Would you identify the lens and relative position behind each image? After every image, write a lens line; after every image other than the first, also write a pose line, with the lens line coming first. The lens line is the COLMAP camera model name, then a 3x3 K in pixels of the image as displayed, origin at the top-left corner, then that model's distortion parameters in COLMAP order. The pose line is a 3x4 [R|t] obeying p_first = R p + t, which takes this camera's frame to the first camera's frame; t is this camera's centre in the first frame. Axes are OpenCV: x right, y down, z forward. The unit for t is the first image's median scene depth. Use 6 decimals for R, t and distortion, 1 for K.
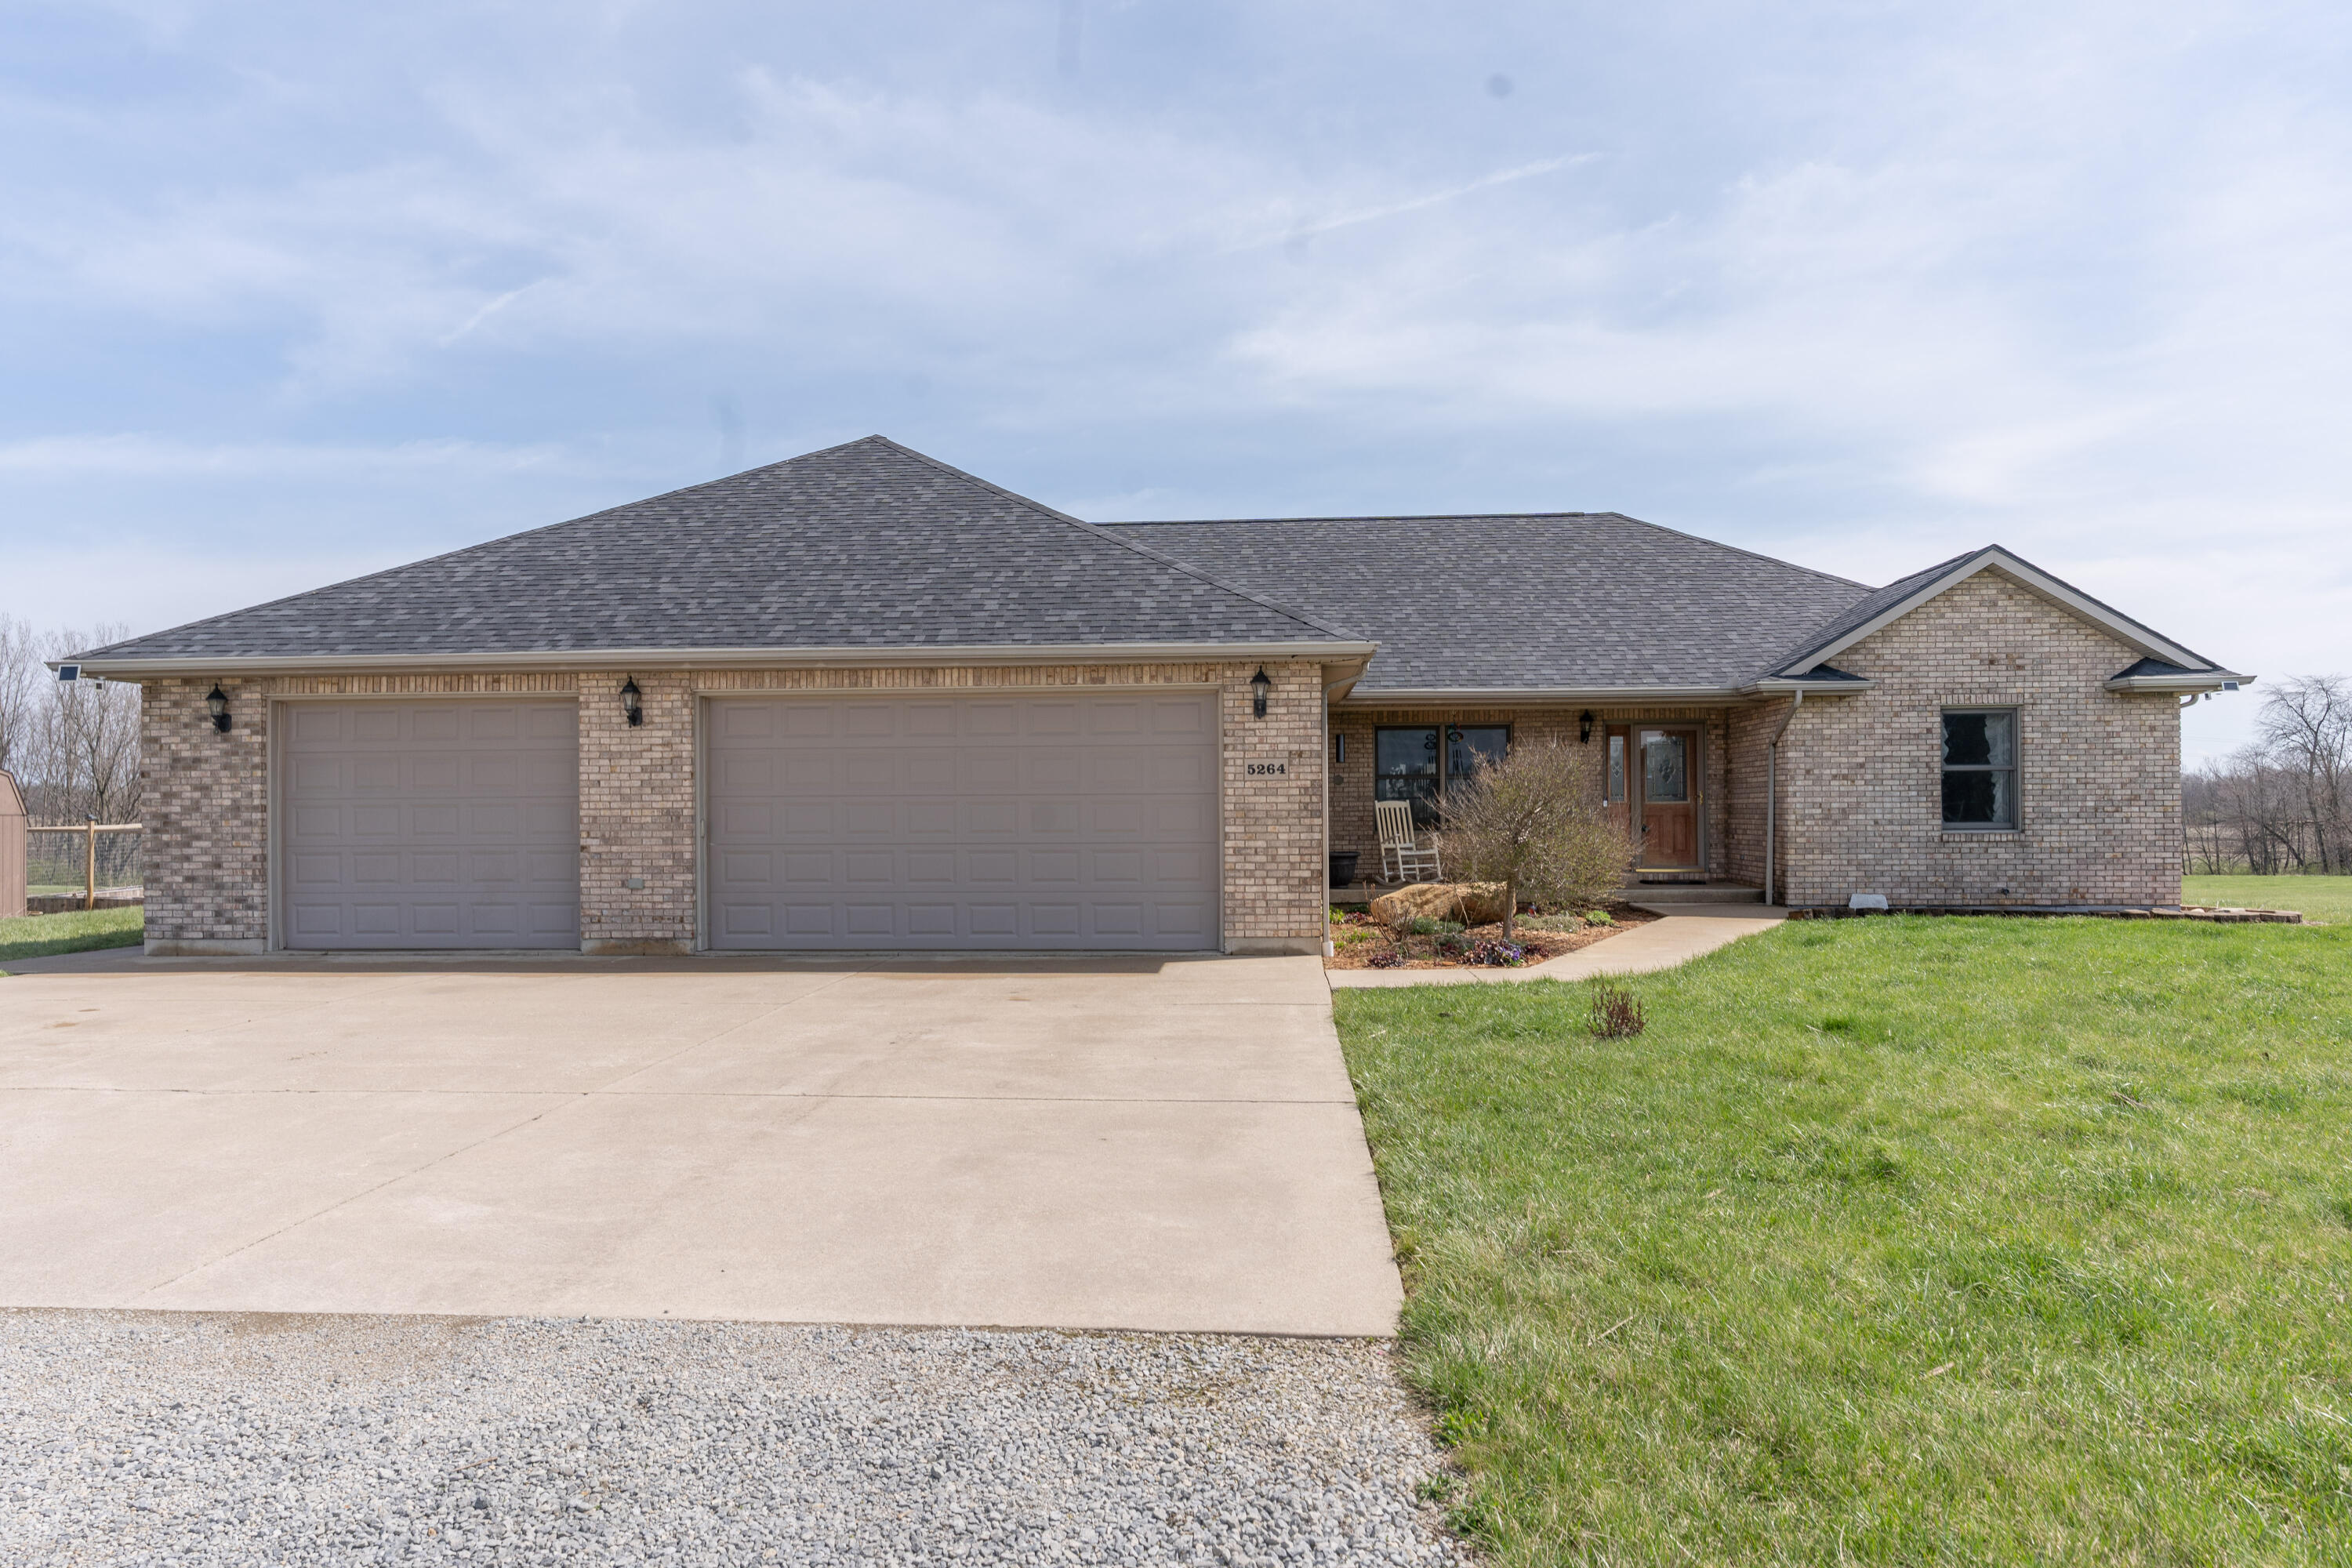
lens RADIAL K [[1423.8, 0, 1186.6], [0, 1423.8, 797.2], [0, 0, 1]] dist [0.002452, 0.000359]
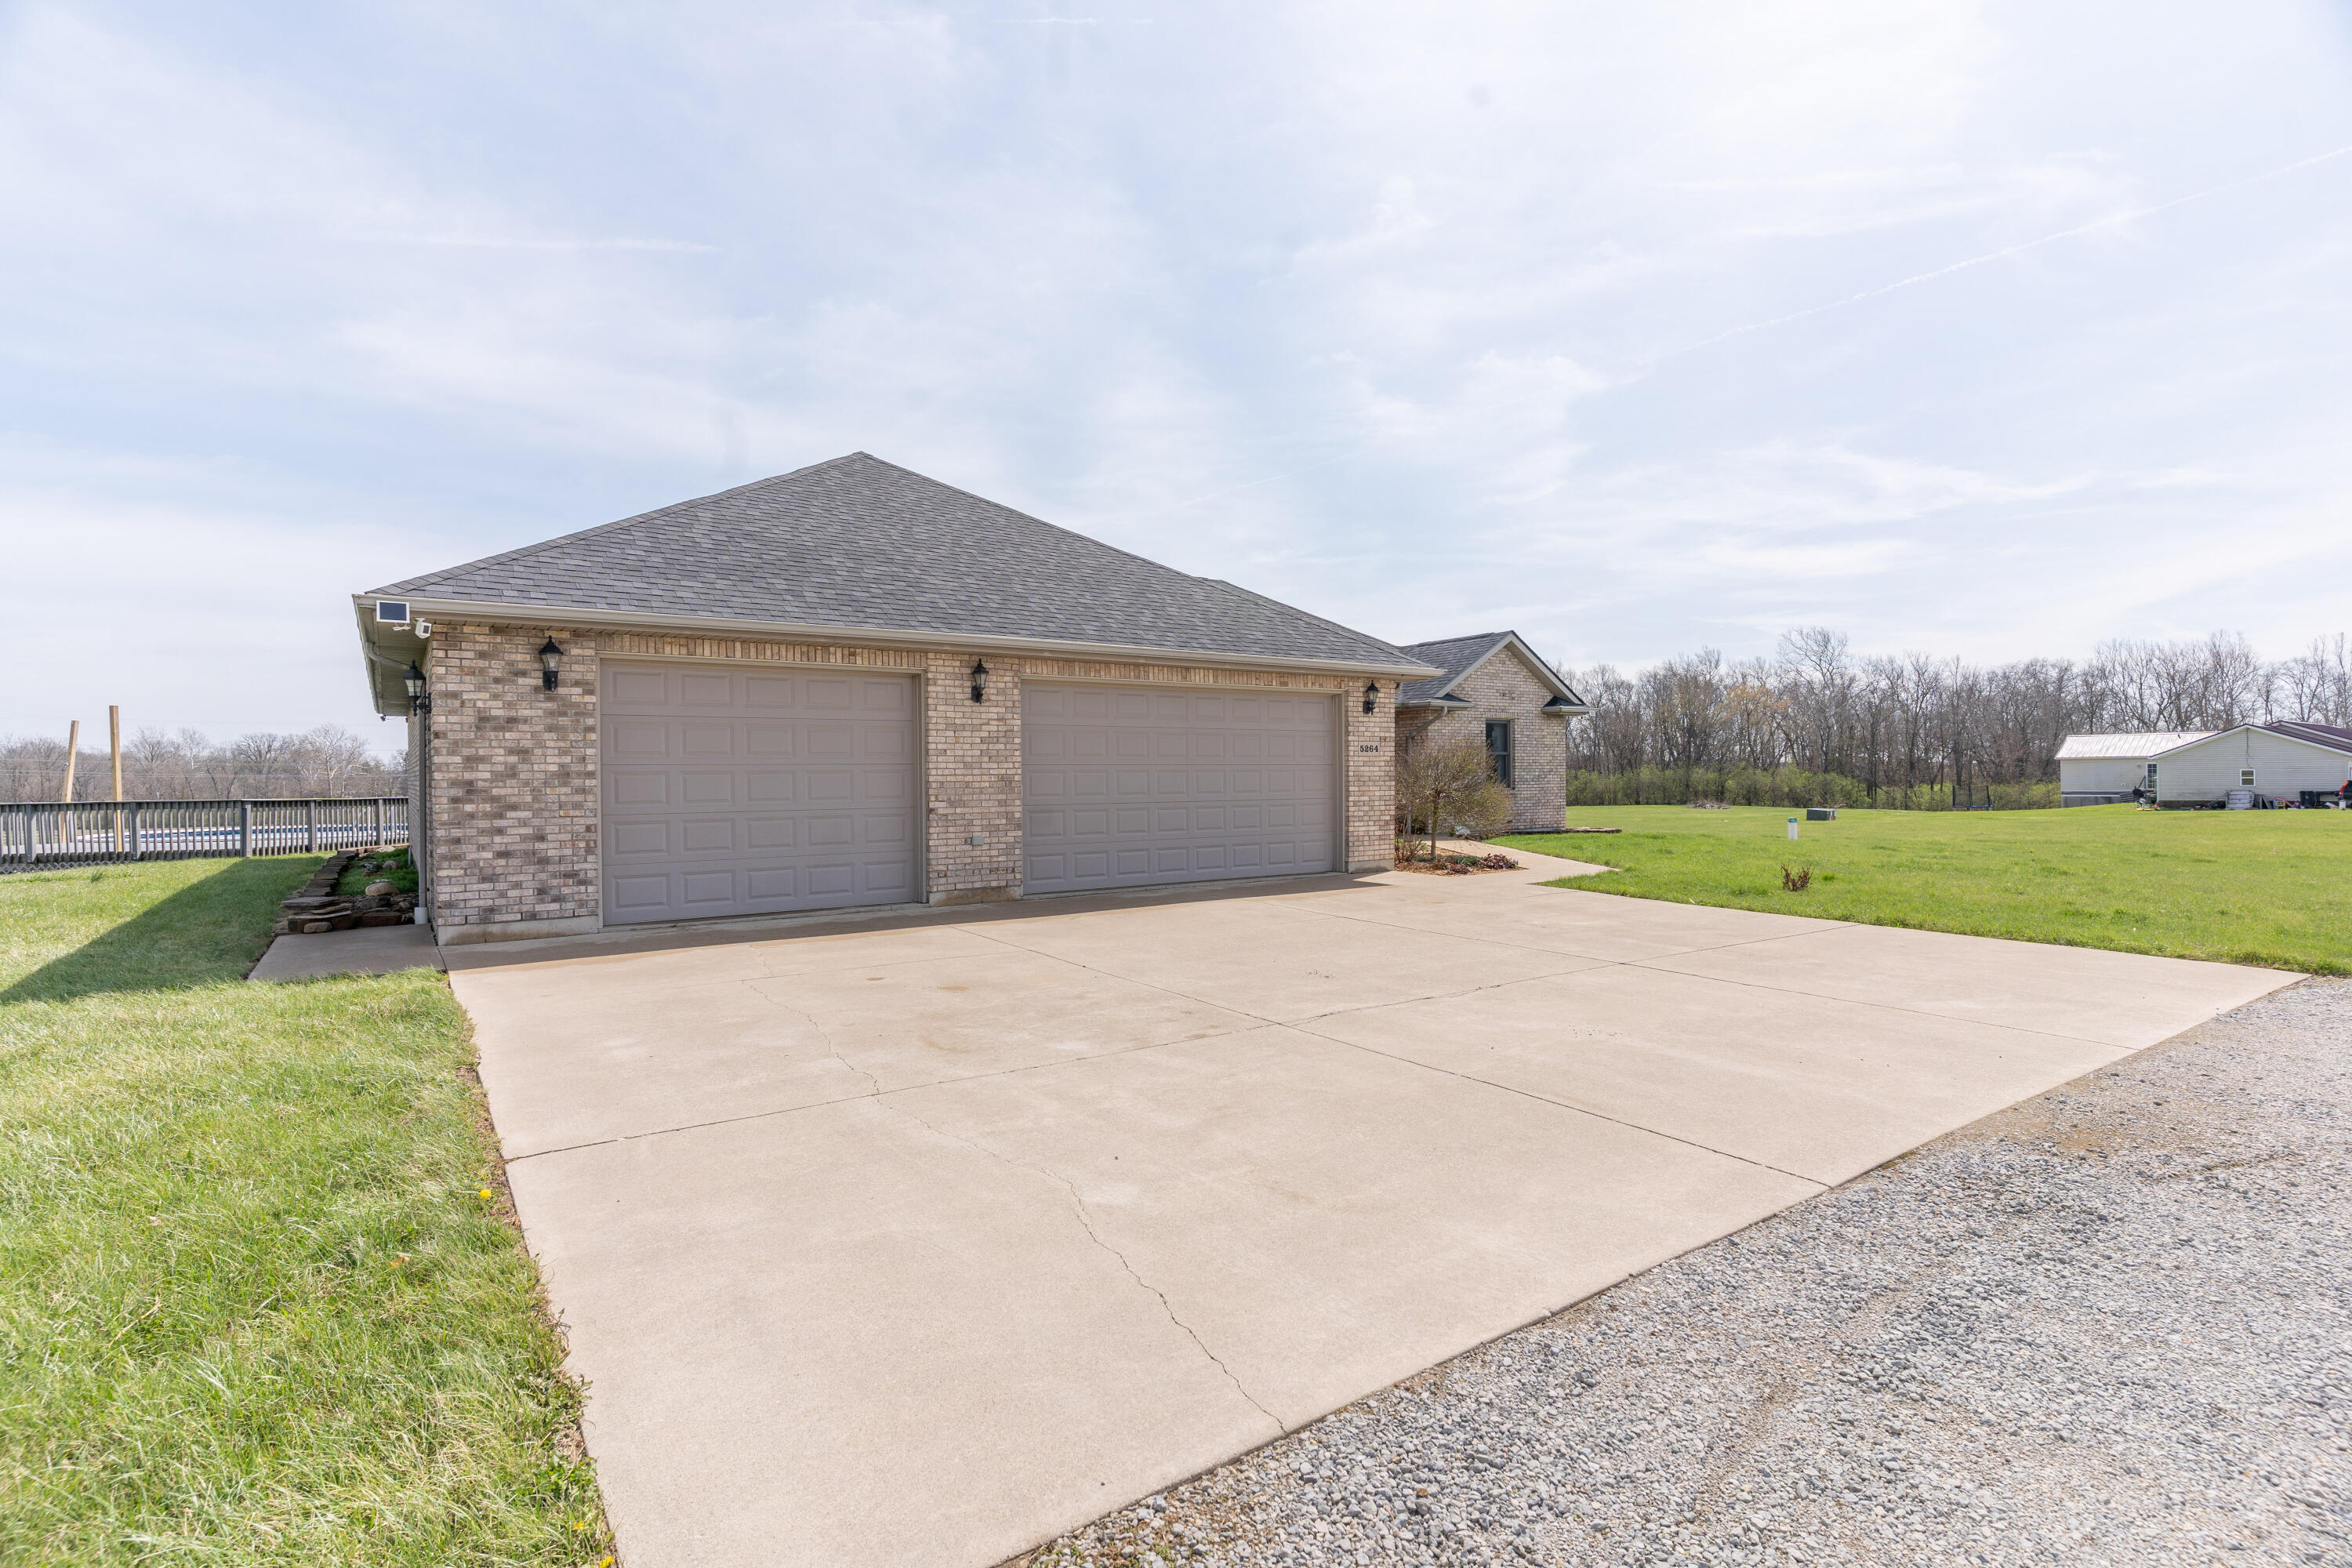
lens RADIAL K [[1122.6, 0, 1167.9], [0, 1122.6, 774.1], [0, 0, 1]] dist [0.006112, -0.001932]
pose [[0.779146, 0.000737, 0.626842, -0.816719], [-0.000211, 1.000000, -0.000914, 0.008148], [-0.626843, 0.000579, 0.779146, 0.200154]]
